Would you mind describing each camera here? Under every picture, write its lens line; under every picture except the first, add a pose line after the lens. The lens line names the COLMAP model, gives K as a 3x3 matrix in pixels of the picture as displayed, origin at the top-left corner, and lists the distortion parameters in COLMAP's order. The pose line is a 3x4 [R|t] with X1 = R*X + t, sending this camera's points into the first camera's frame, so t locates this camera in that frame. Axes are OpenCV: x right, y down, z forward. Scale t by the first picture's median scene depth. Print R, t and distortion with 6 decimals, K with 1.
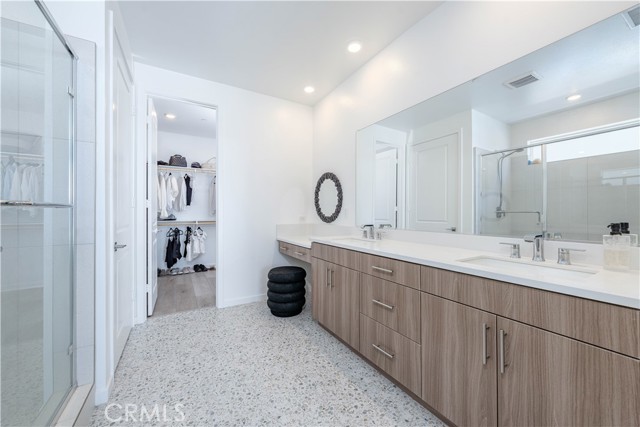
lens RADIAL K [[239.5, 0, 319.3], [0, 239.5, 211.1], [0, 0, 1]] dist [-0.000642, 0.000004]
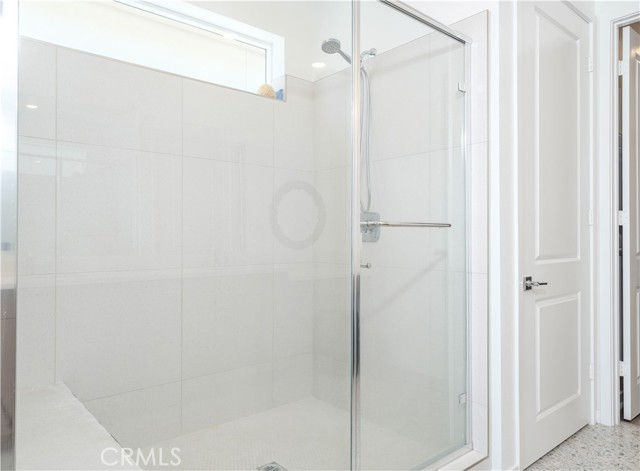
lens RADIAL K [[452.7, 0, 320.0], [0, 452.7, 235.5], [0, 0, 1]] dist [0.004875, 0.000926]
pose [[0.173210, 0.008722, -0.984846, 0.333383], [0.001085, 0.999958, 0.009047, -0.001219], [0.984884, -0.002635, 0.173193, 0.194206]]
